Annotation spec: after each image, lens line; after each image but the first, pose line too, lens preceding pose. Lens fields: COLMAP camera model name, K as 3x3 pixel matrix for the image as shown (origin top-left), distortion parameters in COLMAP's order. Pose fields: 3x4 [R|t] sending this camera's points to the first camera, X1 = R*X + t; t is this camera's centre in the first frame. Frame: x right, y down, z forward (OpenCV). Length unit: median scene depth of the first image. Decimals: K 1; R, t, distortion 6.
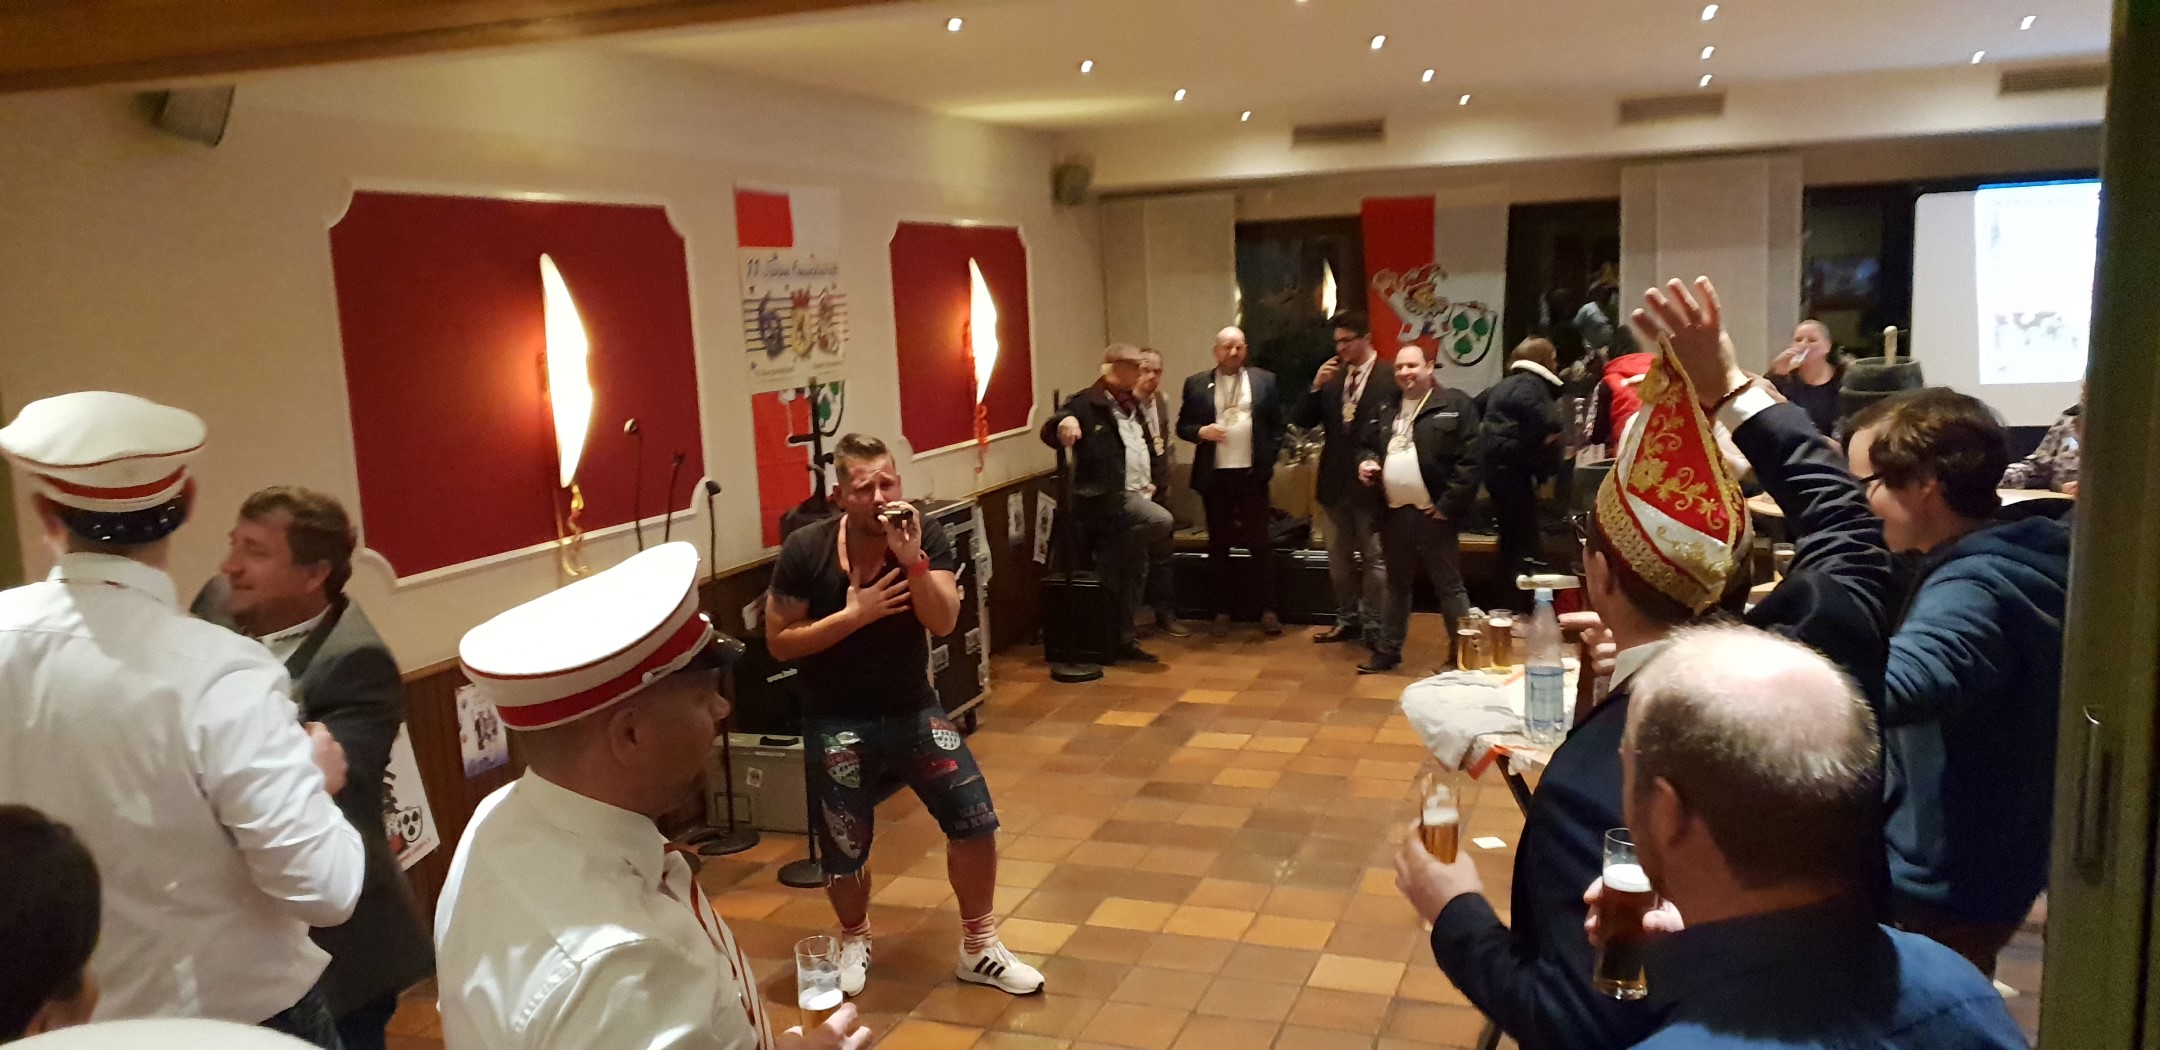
lens RADIAL K [[1647.8, 0, 1067.2], [0, 1647.8, 526.2], [0, 0, 1]] dist [0.058692, -0.054430]
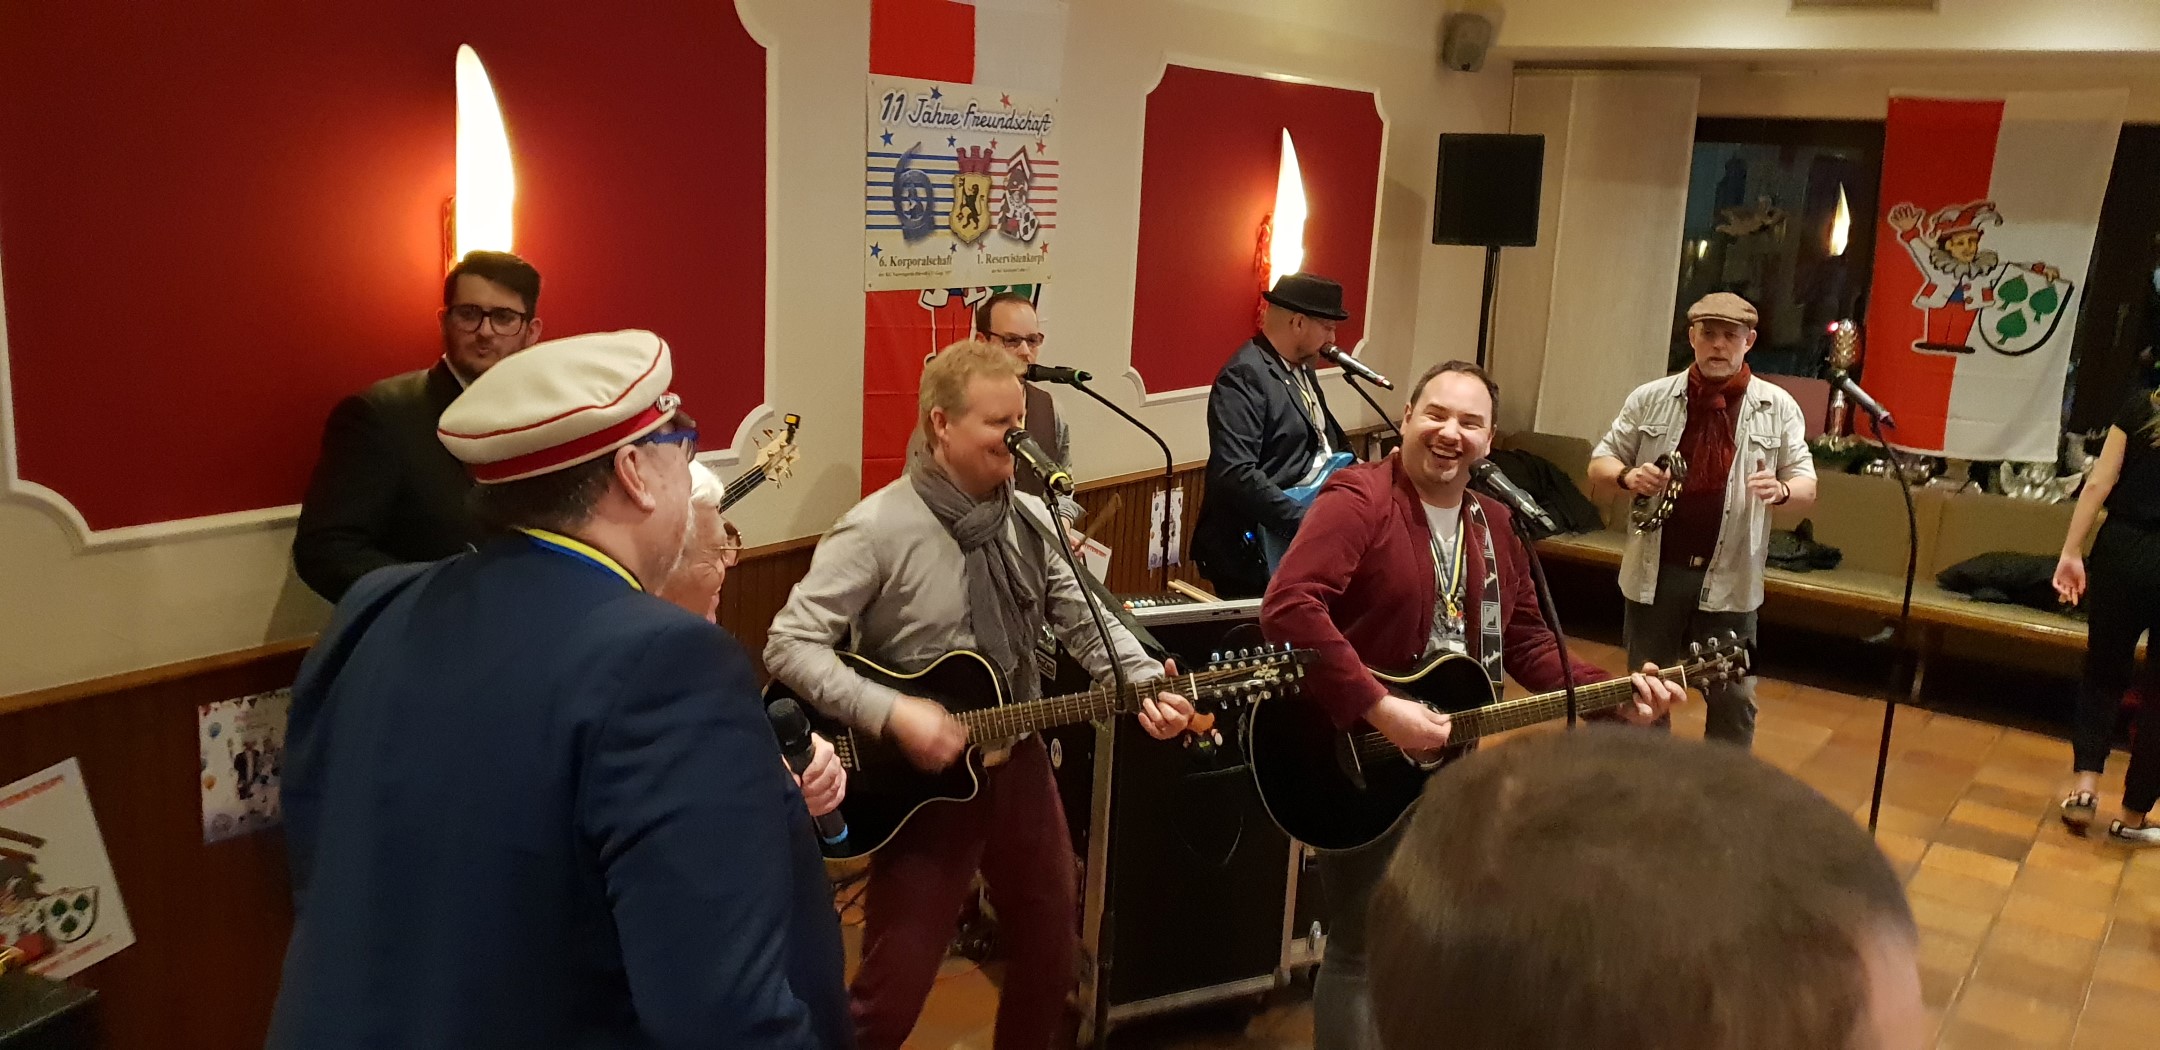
lens RADIAL K [[1647.8, 0, 1101.5], [0, 1647.8, 503.6], [0, 0, 1]] dist [0.058692, -0.054430]
pose [[0.959501, 0.144457, -0.241846, 0.075850], [-0.131028, 0.988847, 0.070805, -0.048816], [0.249377, -0.036249, 0.967728, 0.321222]]
